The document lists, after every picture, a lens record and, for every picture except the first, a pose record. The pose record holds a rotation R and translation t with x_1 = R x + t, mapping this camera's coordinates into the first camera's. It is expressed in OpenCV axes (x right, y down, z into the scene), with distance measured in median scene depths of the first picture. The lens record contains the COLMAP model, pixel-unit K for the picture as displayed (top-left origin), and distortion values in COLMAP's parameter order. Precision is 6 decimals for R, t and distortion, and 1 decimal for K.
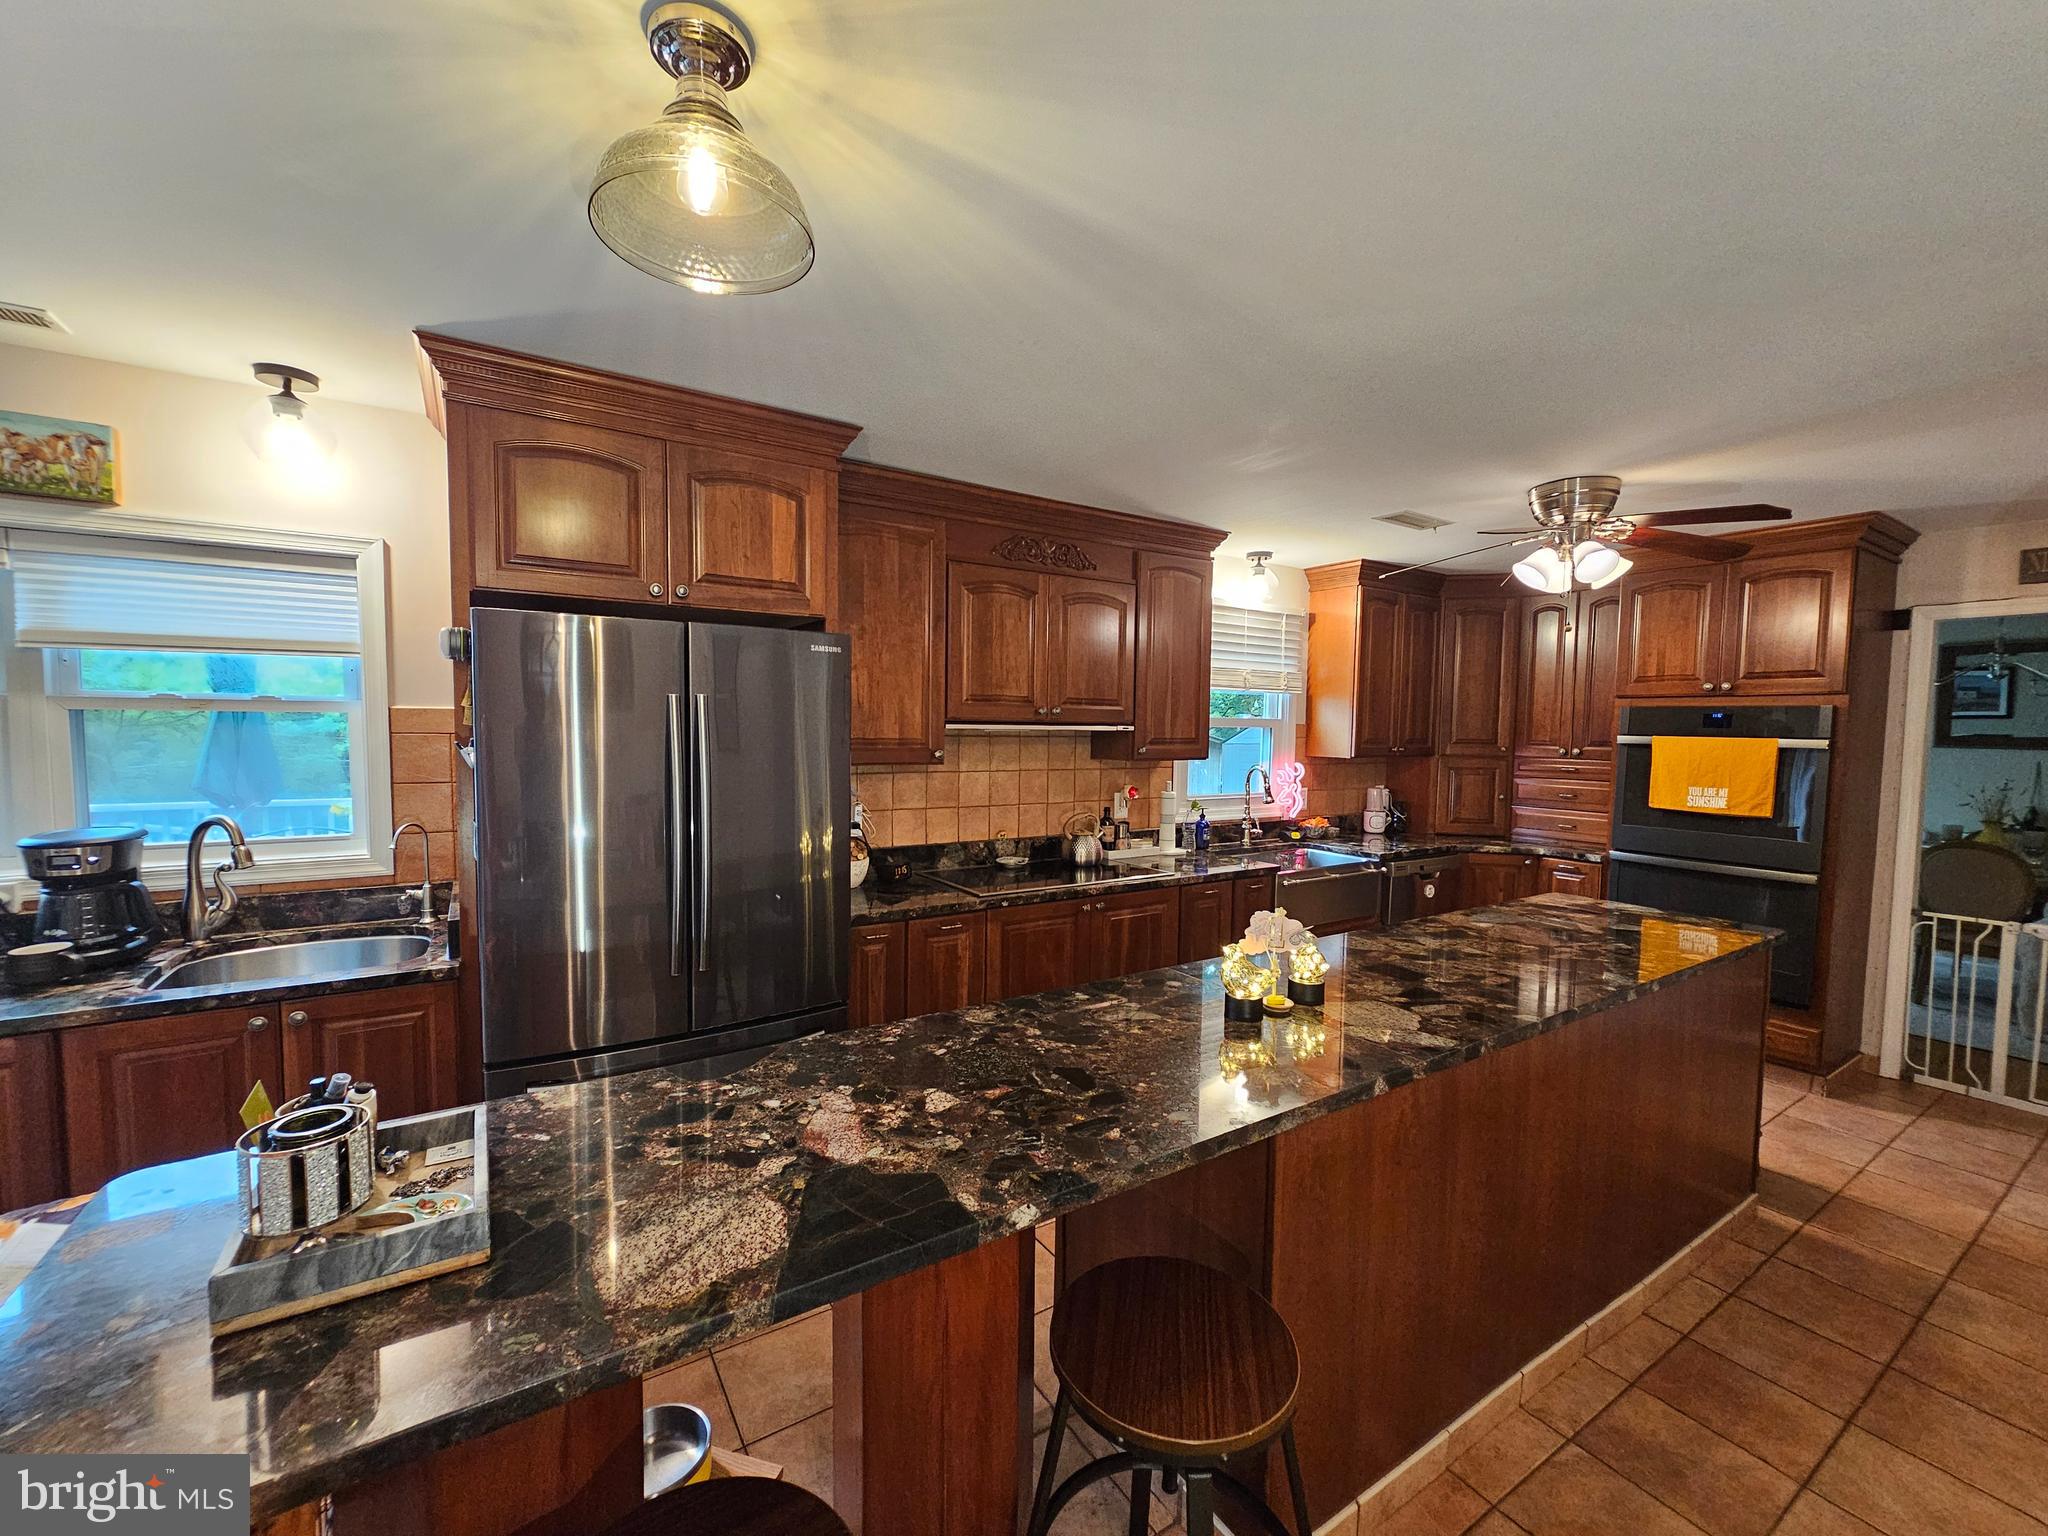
lens RADIAL K [[835.9, 0, 1022.7], [0, 835.9, 775.2], [0, 0, 1]] dist [0.002278, -0.000095]
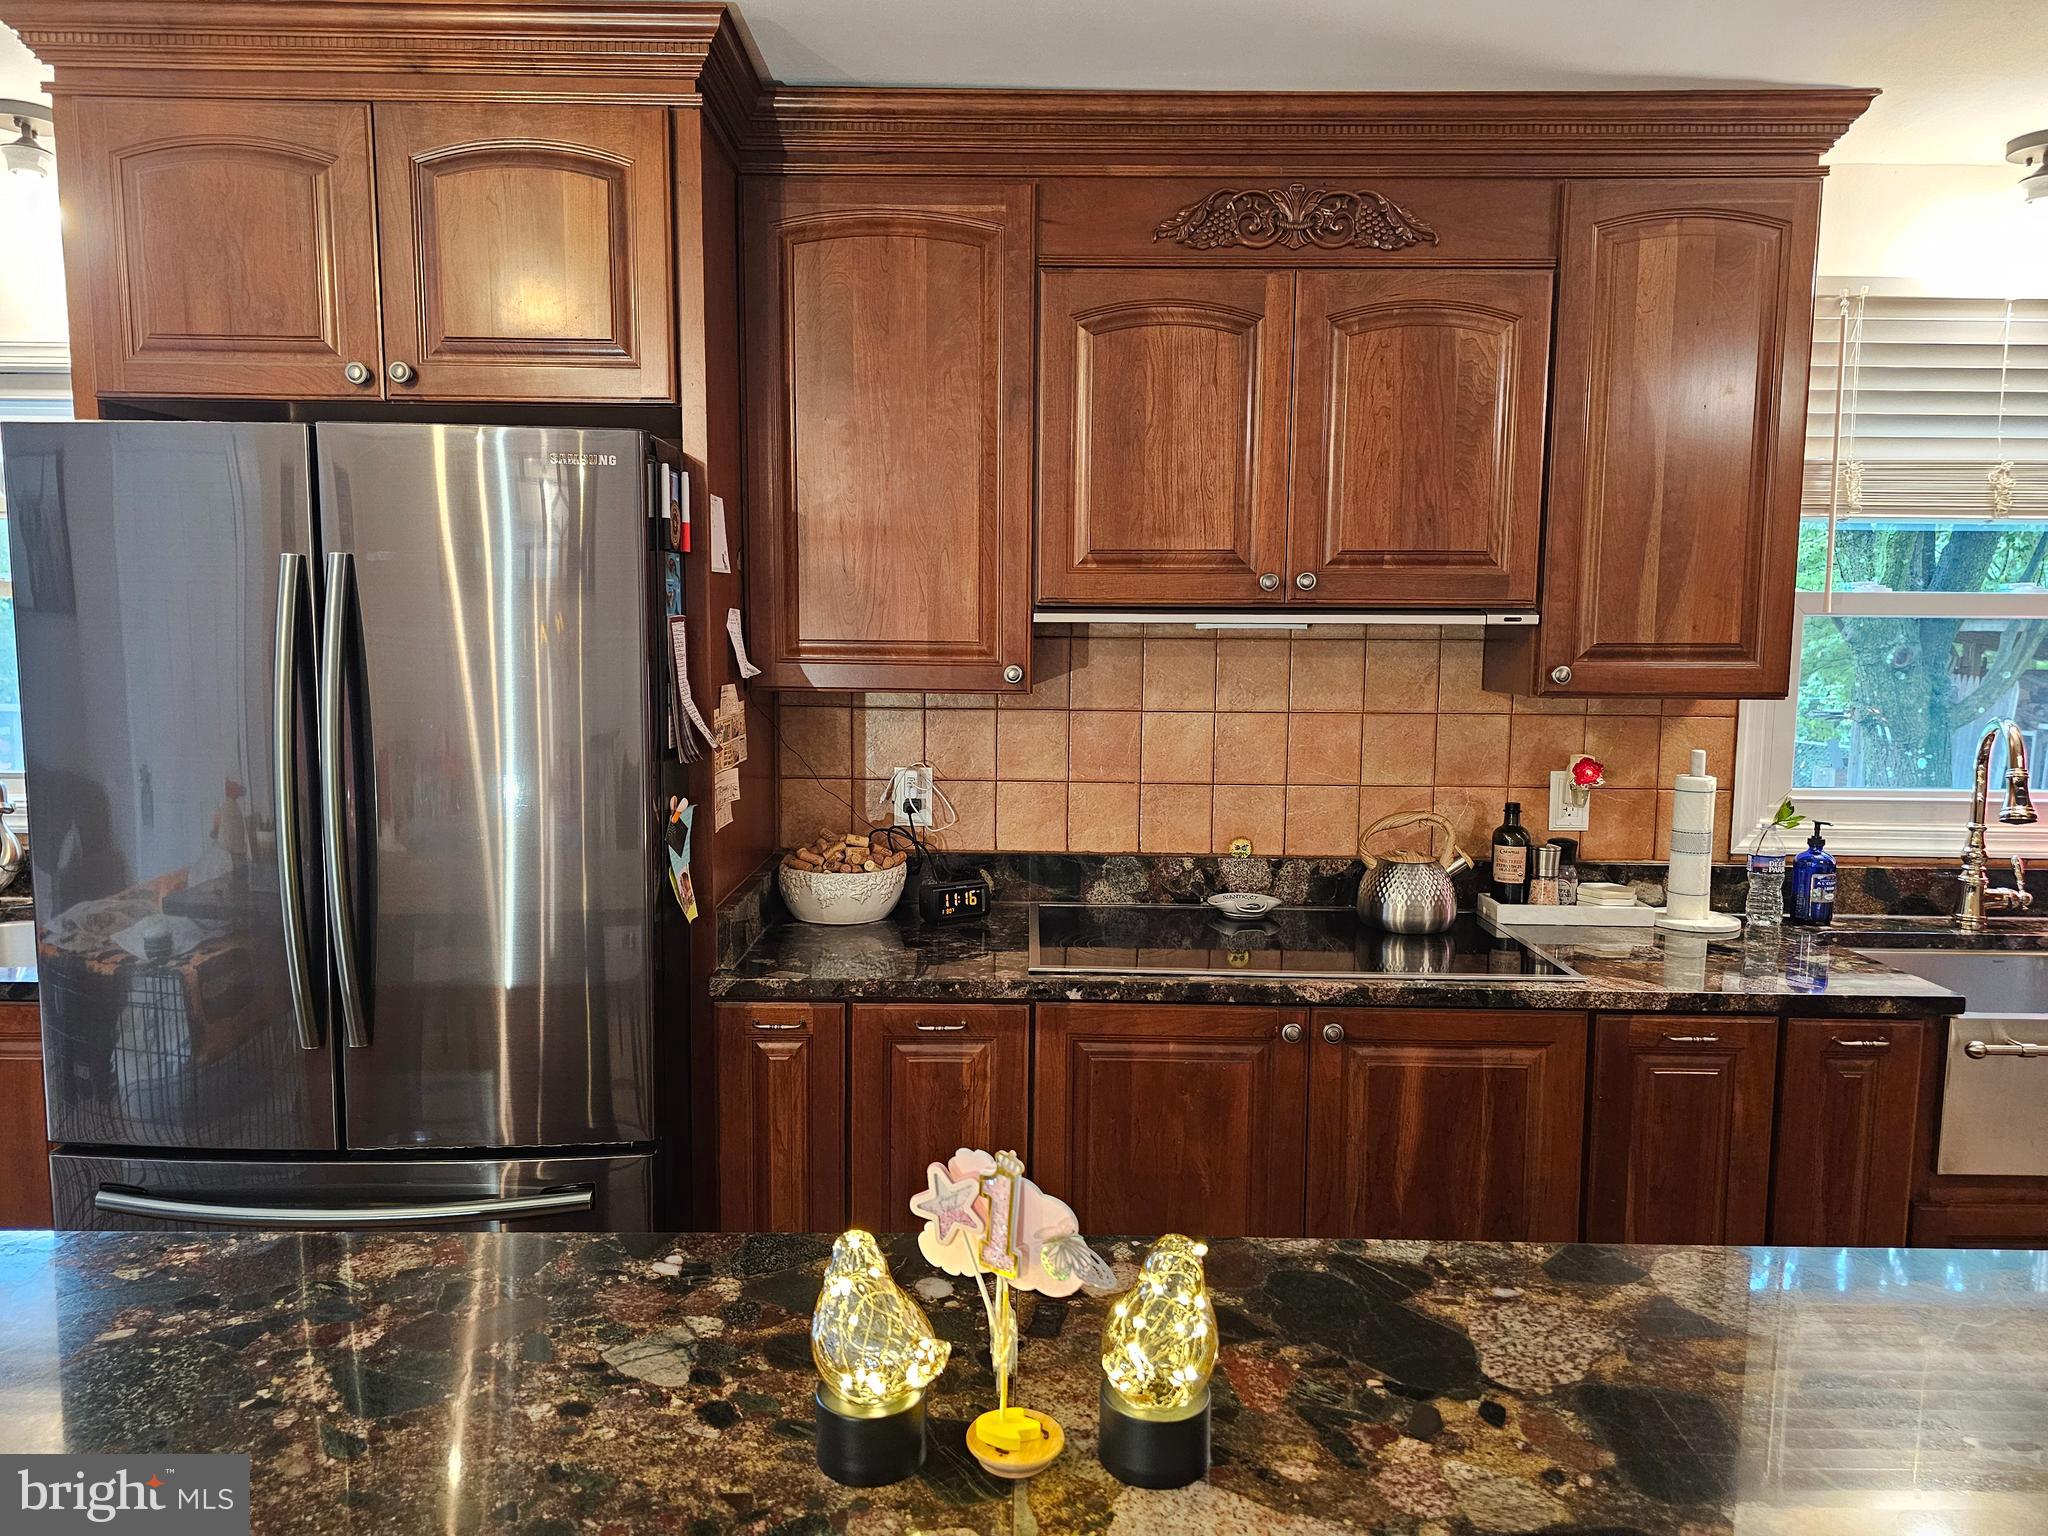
lens RADIAL K [[1374.4, 0, 1020.4], [0, 1374.4, 757.5], [0, 0, 1]] dist [0.068690, -0.057106]
pose [[0.836528, 0.051275, -0.545520, 0.298291], [-0.031512, 0.998466, 0.045527, -0.010731], [0.547018, -0.020894, 0.836860, 0.276577]]
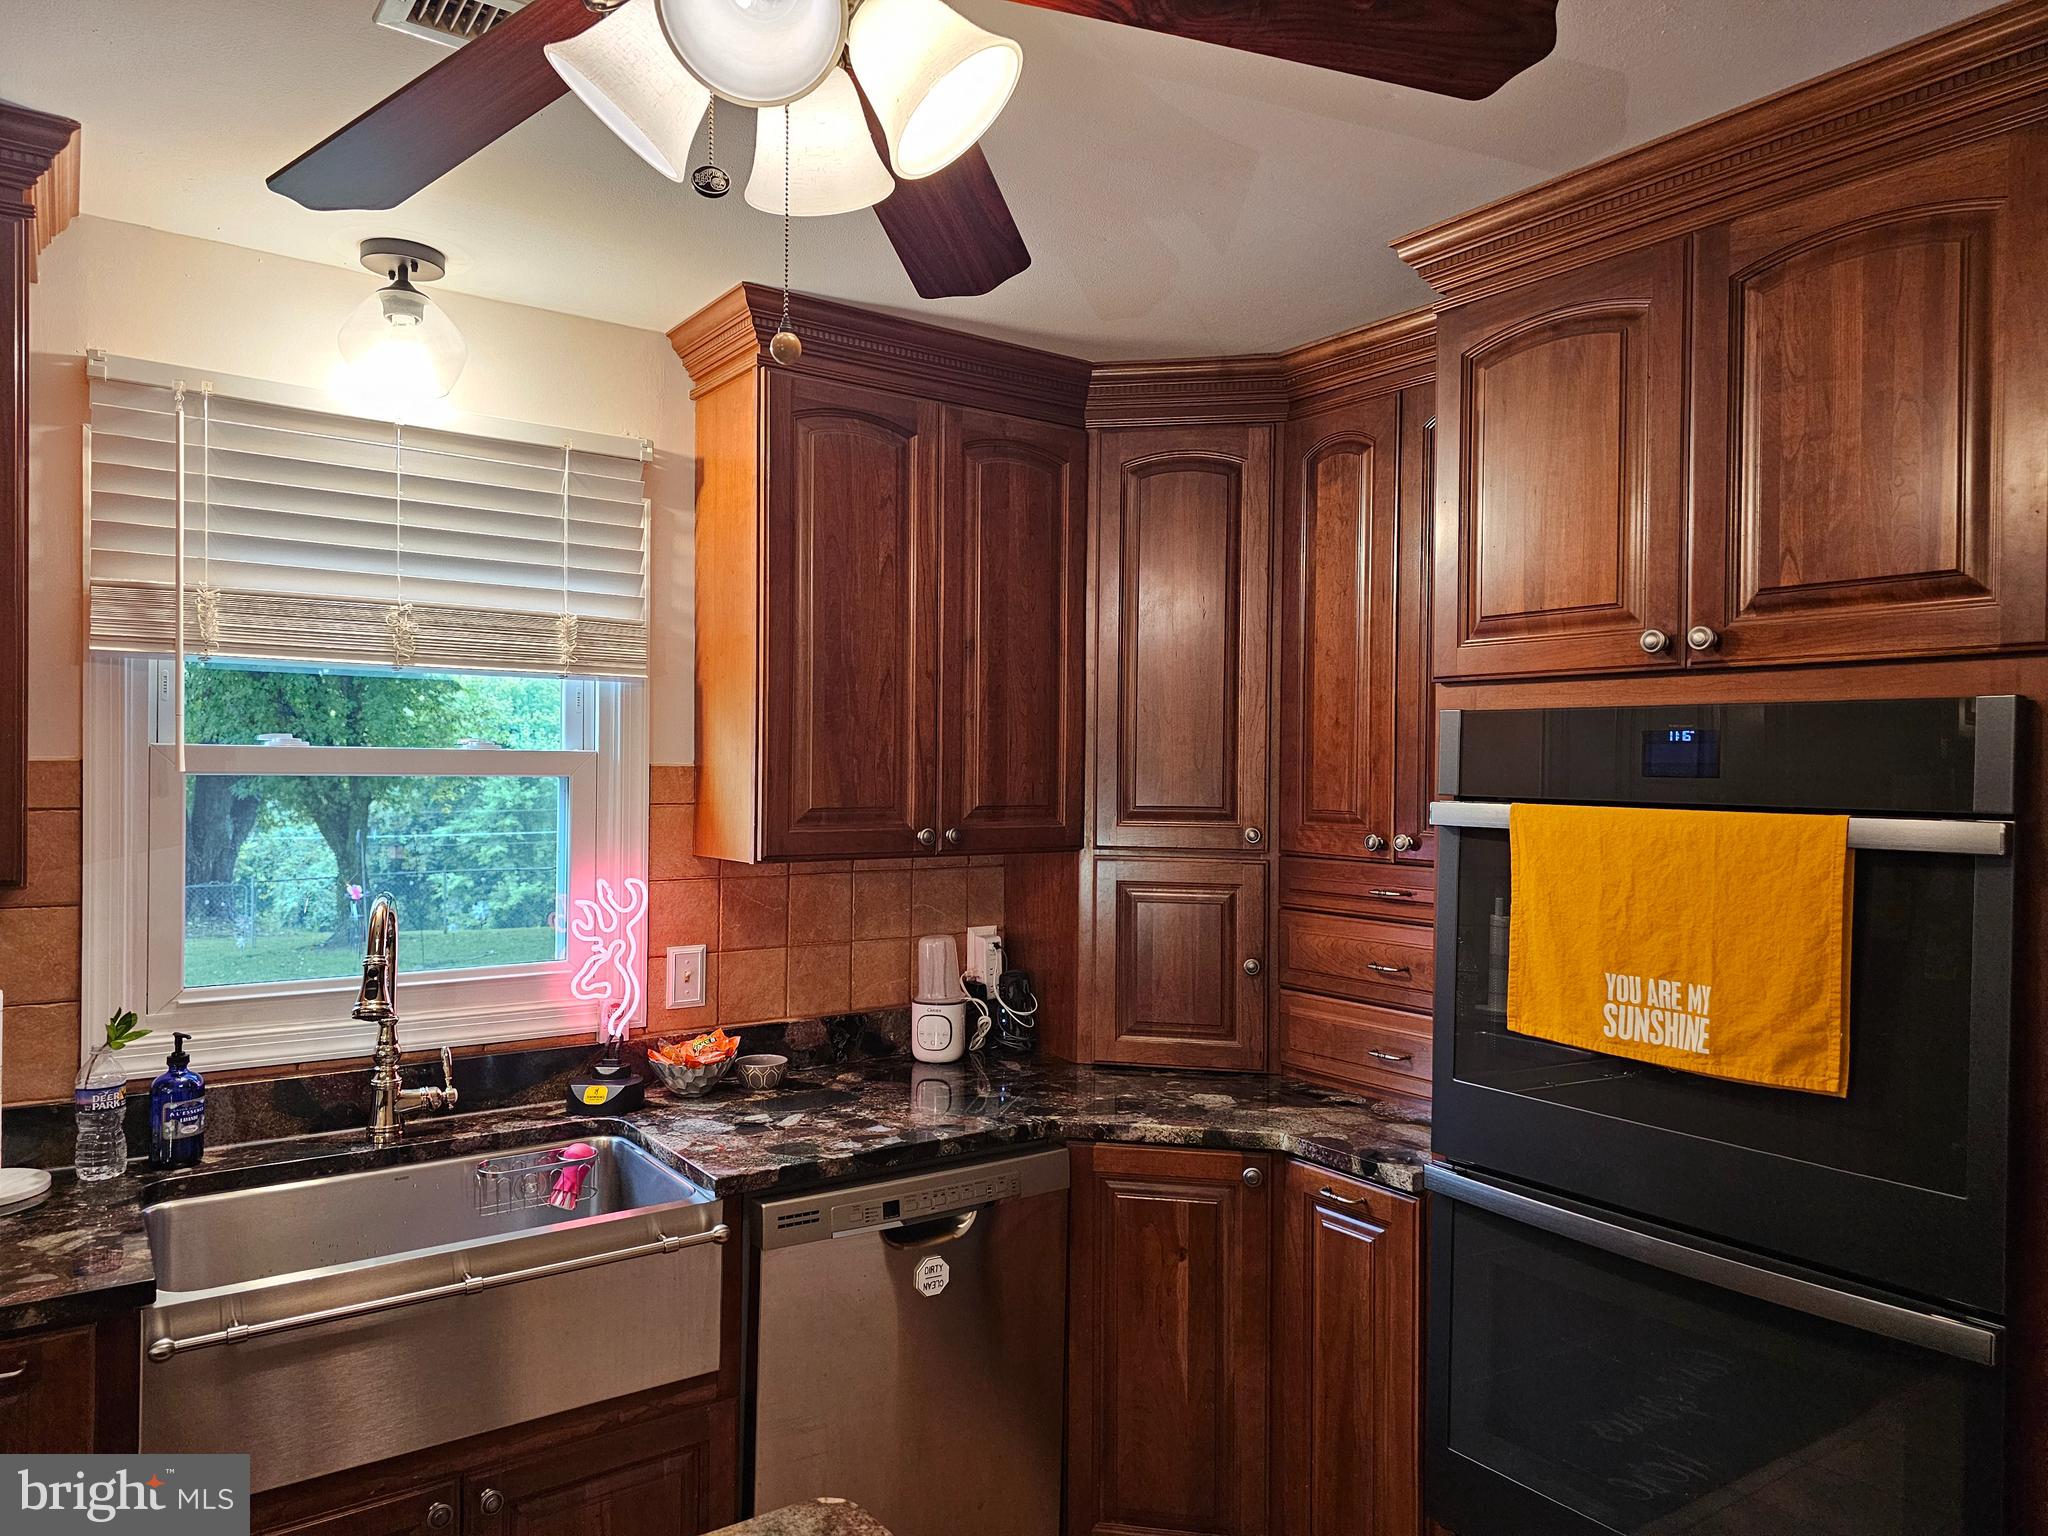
lens RADIAL K [[1344.0, 0, 1024.0], [0, 1344.0, 768.0], [0, 0, 1]] dist [-0.004298, -0.004048]
pose [[0.998475, -0.001764, 0.055186, 0.580302], [0.005111, 0.998151, -0.060569, -0.032399], [-0.054977, 0.060759, 0.996637, 0.546284]]
